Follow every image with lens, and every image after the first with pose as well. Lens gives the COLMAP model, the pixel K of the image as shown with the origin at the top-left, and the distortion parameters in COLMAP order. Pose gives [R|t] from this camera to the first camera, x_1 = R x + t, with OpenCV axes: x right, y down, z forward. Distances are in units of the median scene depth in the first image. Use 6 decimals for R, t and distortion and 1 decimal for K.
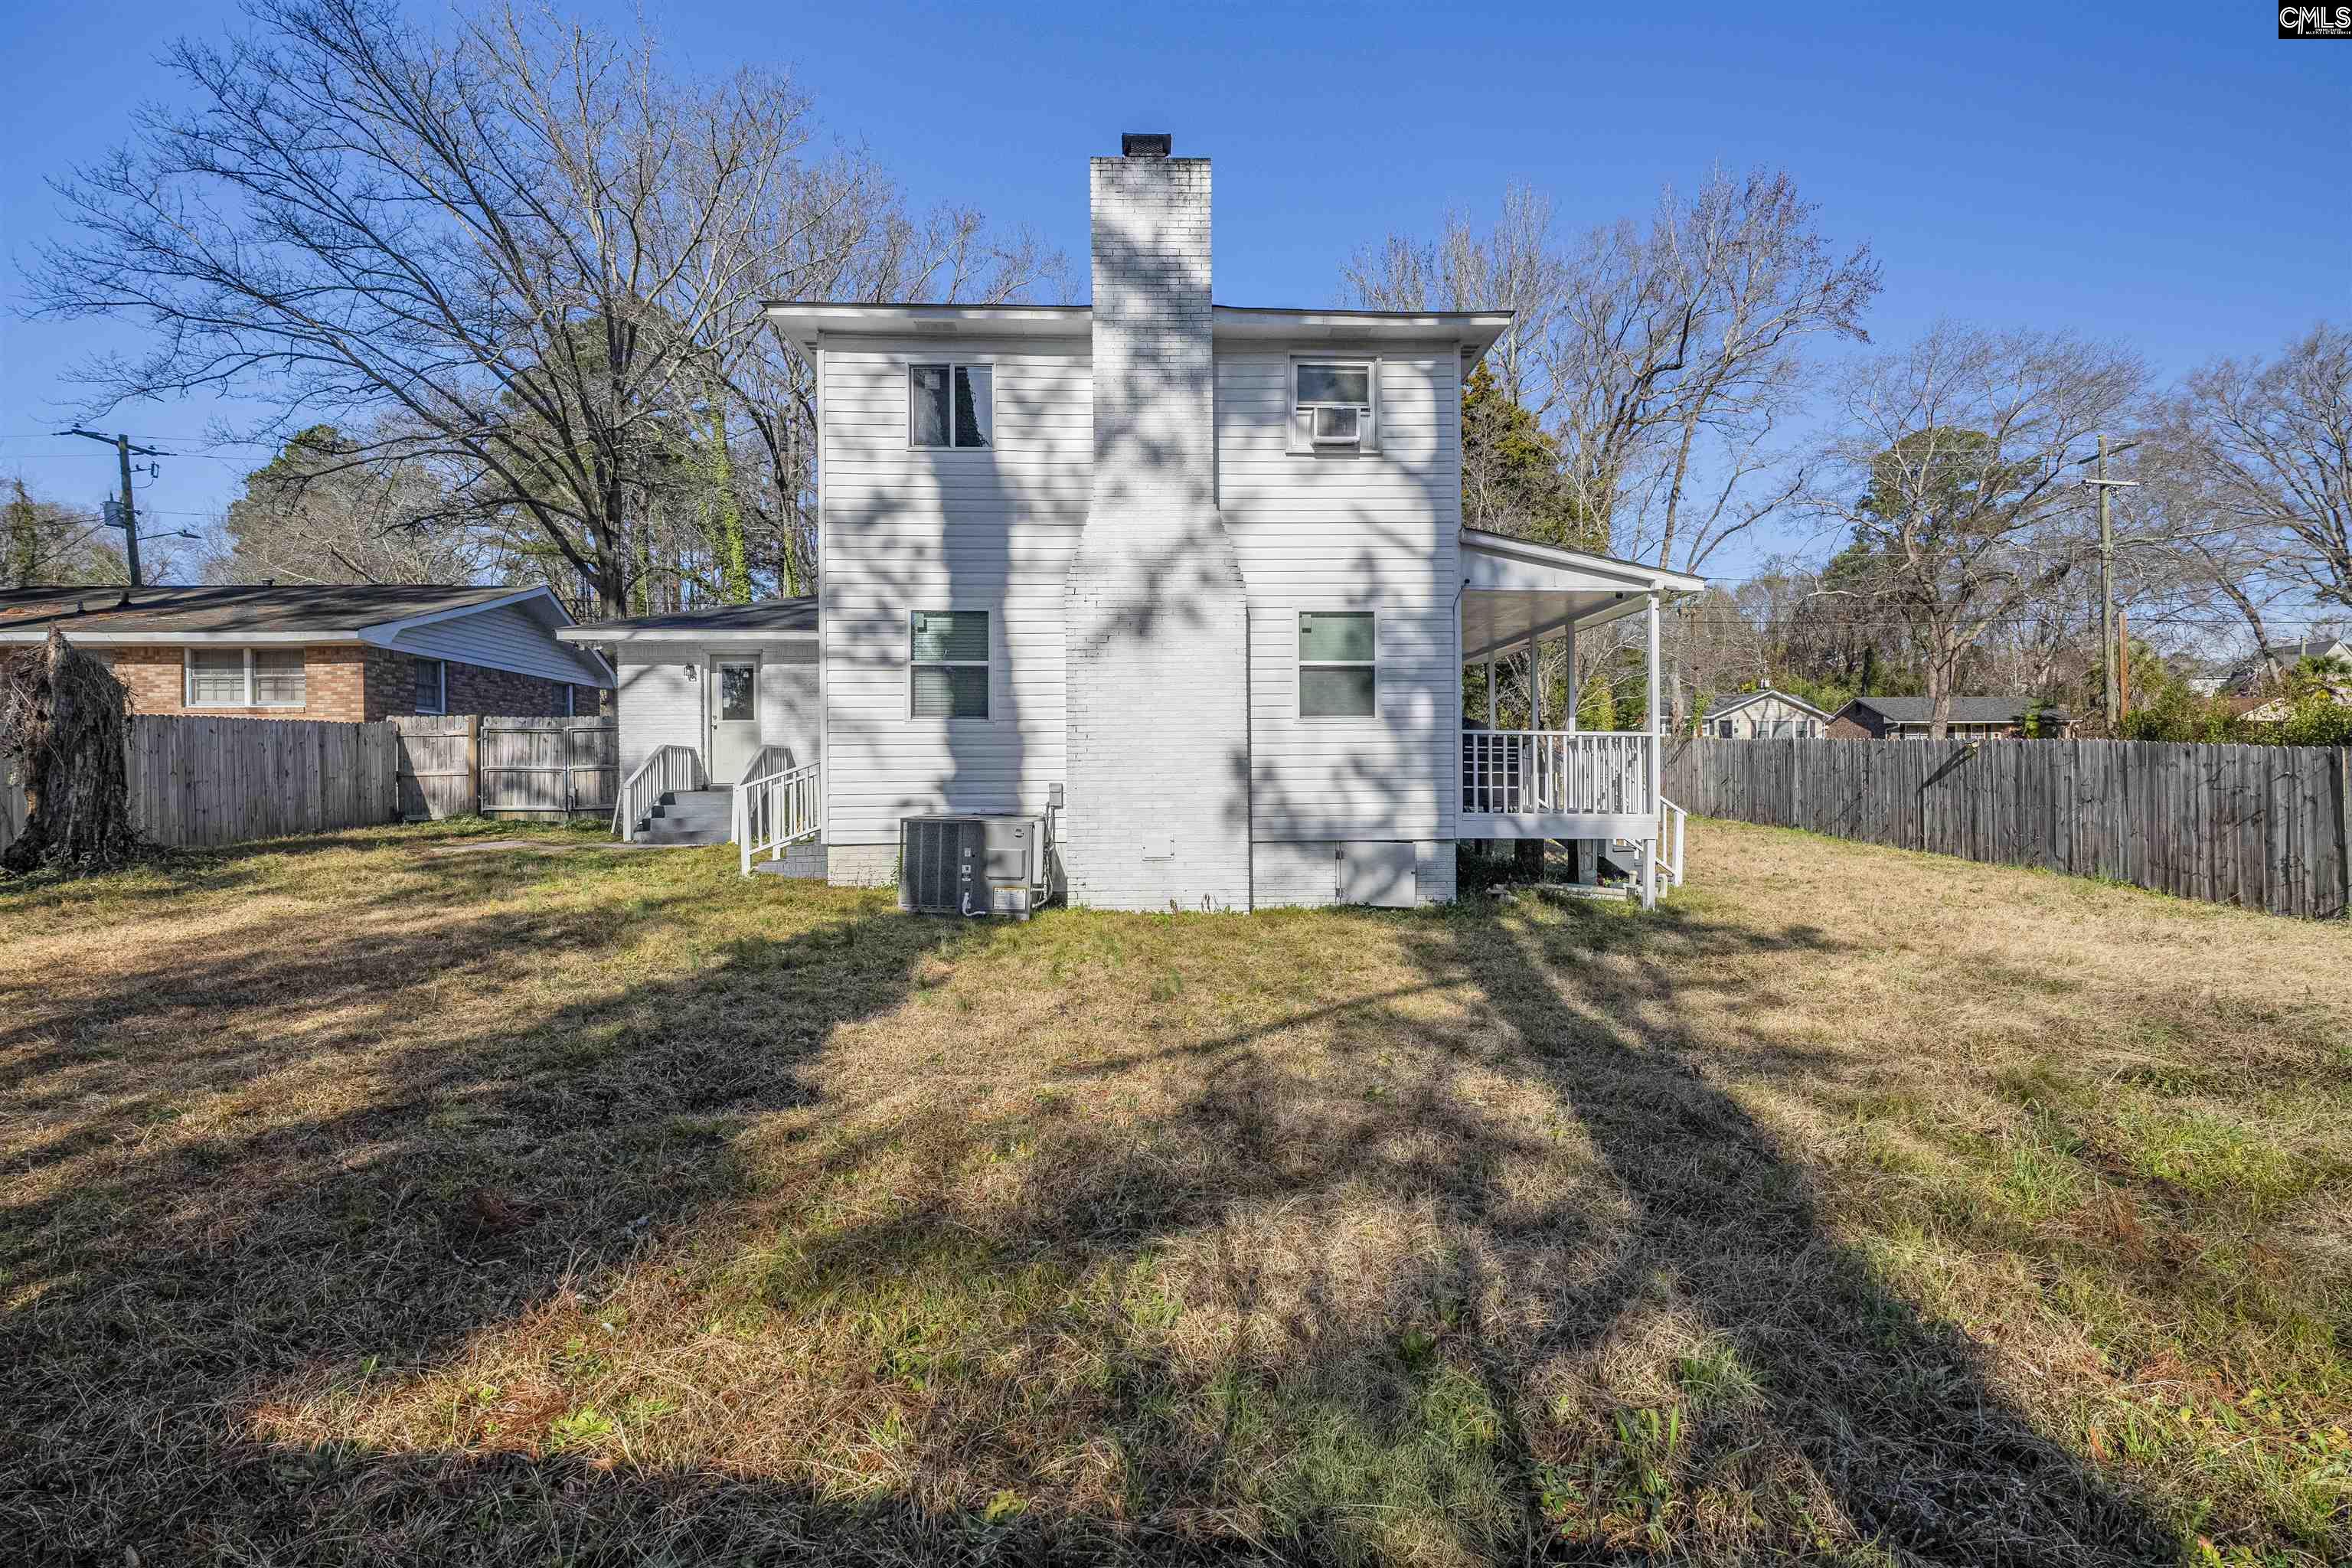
lens RADIAL K [[1152.2, 0, 1176.0], [0, 1152.2, 784.0], [0, 0, 1]] dist [0.001414, 0.001204]
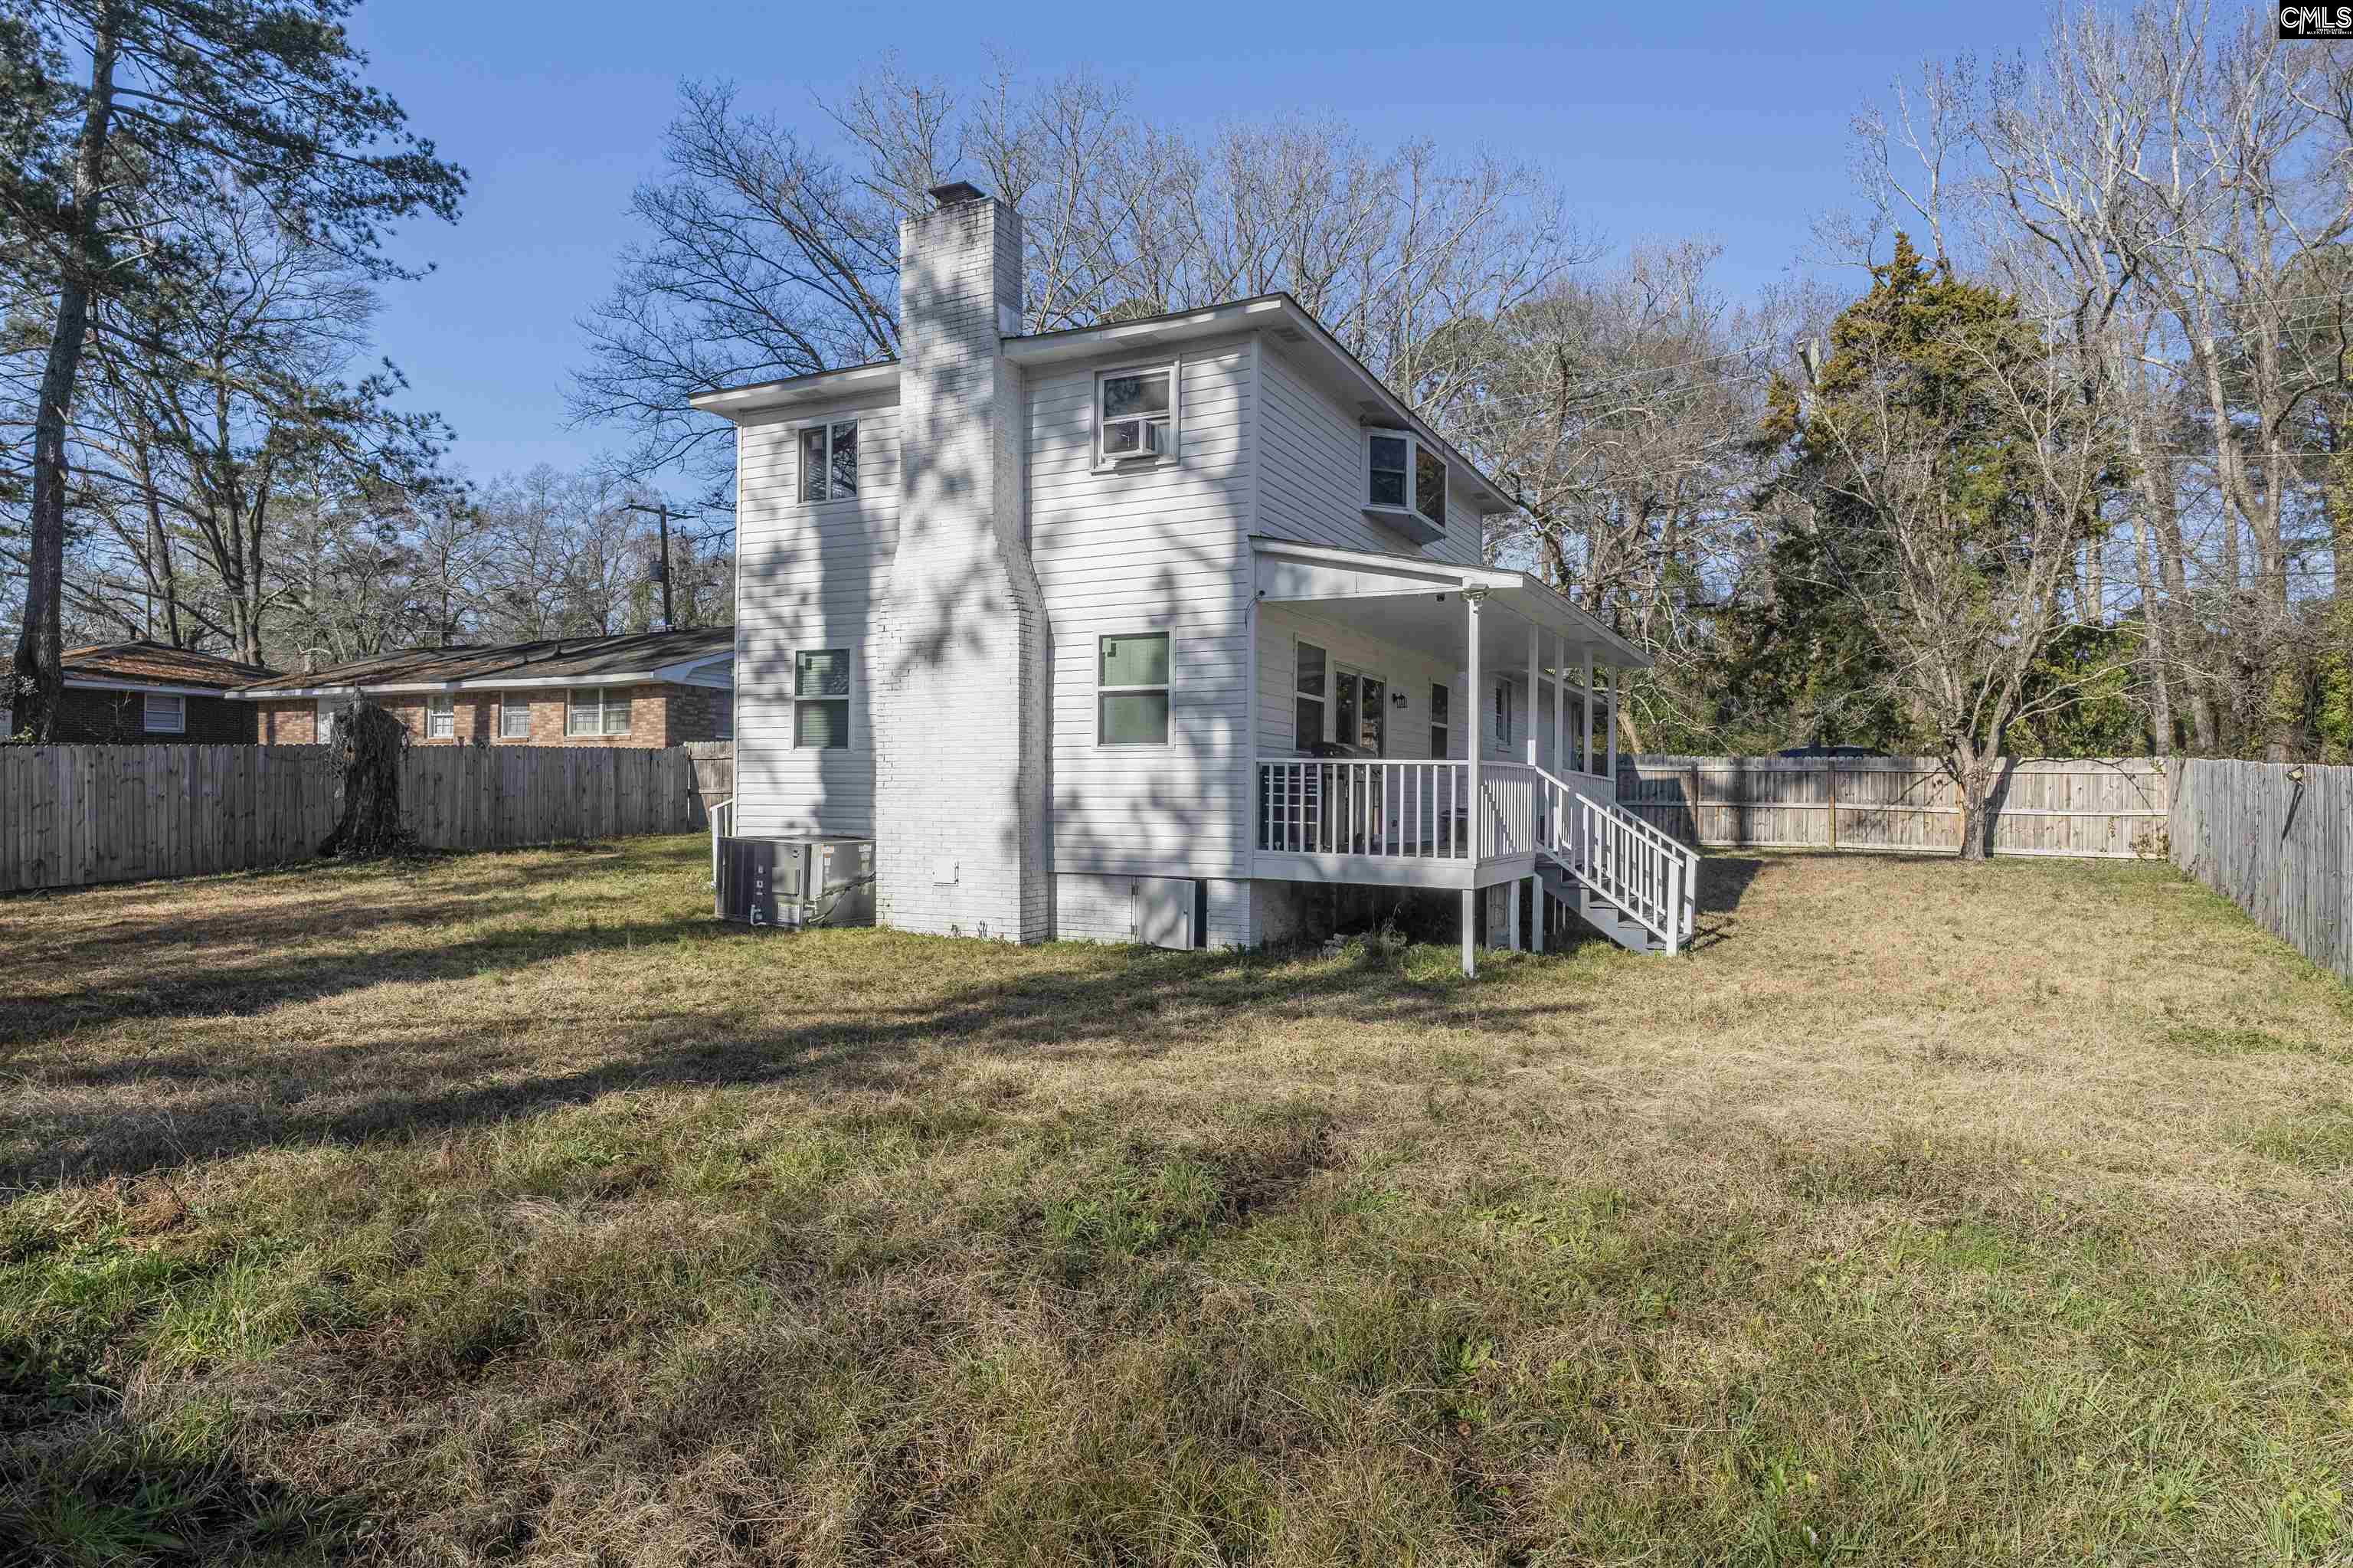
lens RADIAL K [[1386.5, 0, 1176.5], [0, 1386.5, 784.0], [0, 0, 1]] dist [0.017459, 0.000070]
pose [[0.865212, 0.008650, -0.501332, 0.743768], [-0.015147, 0.999846, -0.008890, -0.016103], [0.501178, 0.015285, 0.865209, 0.028864]]
